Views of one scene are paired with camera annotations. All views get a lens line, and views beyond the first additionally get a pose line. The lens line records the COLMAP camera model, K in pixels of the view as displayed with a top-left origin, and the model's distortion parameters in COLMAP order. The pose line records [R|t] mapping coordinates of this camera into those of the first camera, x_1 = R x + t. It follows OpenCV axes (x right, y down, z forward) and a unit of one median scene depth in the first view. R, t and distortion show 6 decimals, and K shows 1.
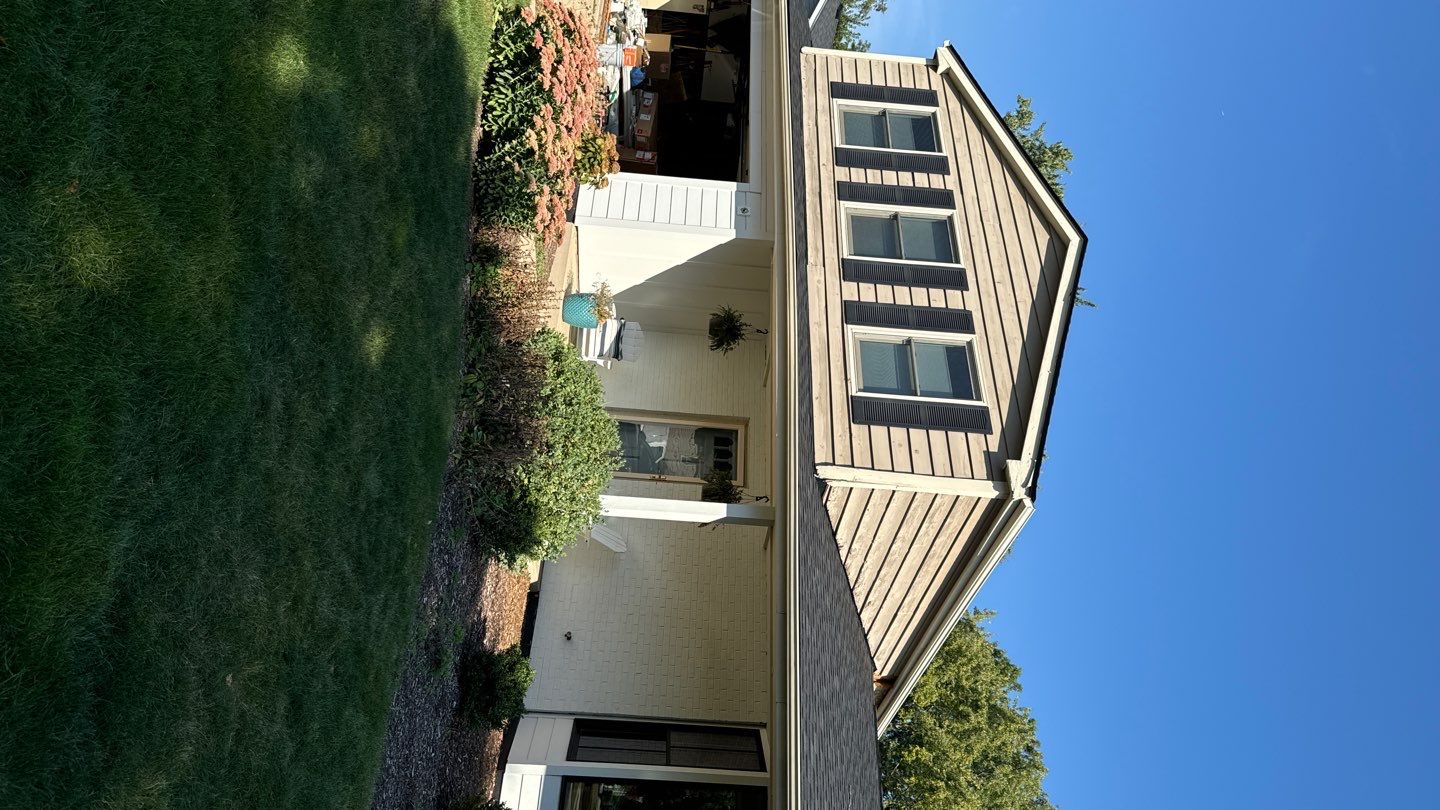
lens RADIAL K [[977.4, 0, 720.0], [0, 977.4, 405.0], [0, 0, 1]] dist [0.095400, -0.078556]
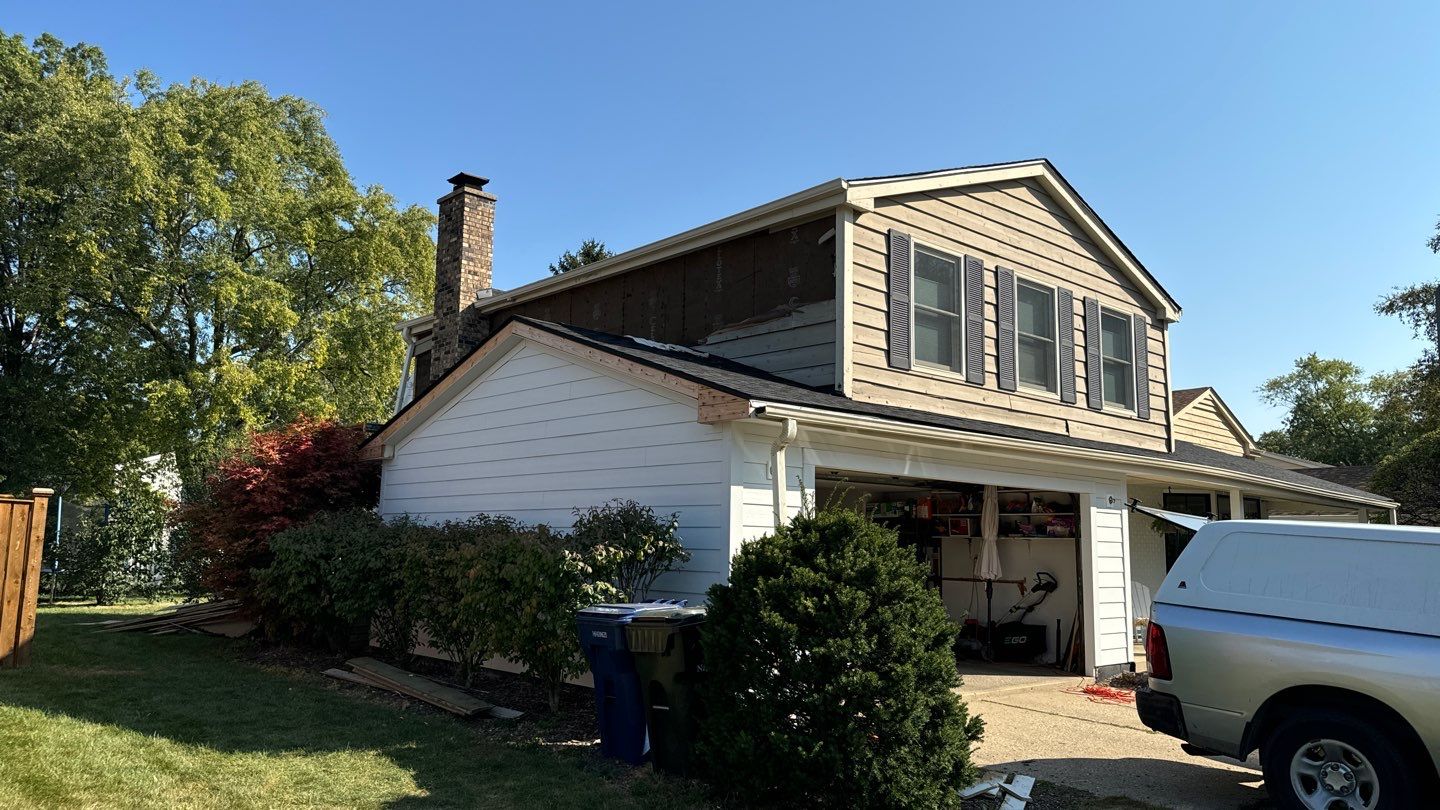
lens RADIAL K [[977.4, 0, 720.0], [0, 977.4, 405.0], [0, 0, 1]] dist [0.095400, -0.078556]
pose [[0.058985, -0.997018, 0.049765, 0.048007], [0.192905, 0.060296, 0.979363, -1.297839], [-0.979443, -0.048168, 0.195886, 1.185141]]
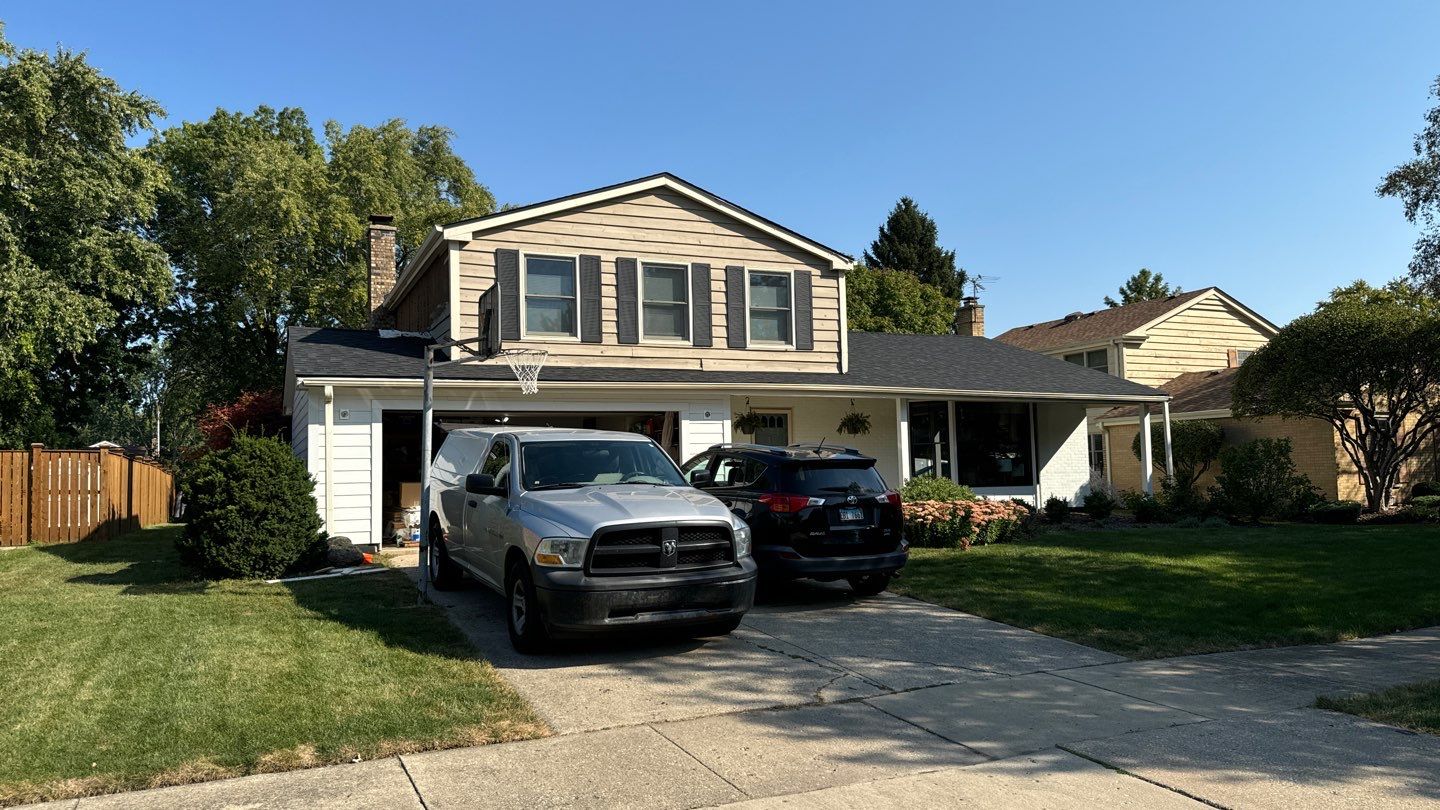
lens RADIAL K [[977.4, 0, 720.0], [0, 977.4, 405.0], [0, 0, 1]] dist [0.095400, -0.078556]
pose [[-0.011753, -0.999512, -0.028946, 0.080416], [0.481541, -0.031027, 0.875874, -1.464621], [-0.876345, -0.003644, 0.481670, 0.263192]]
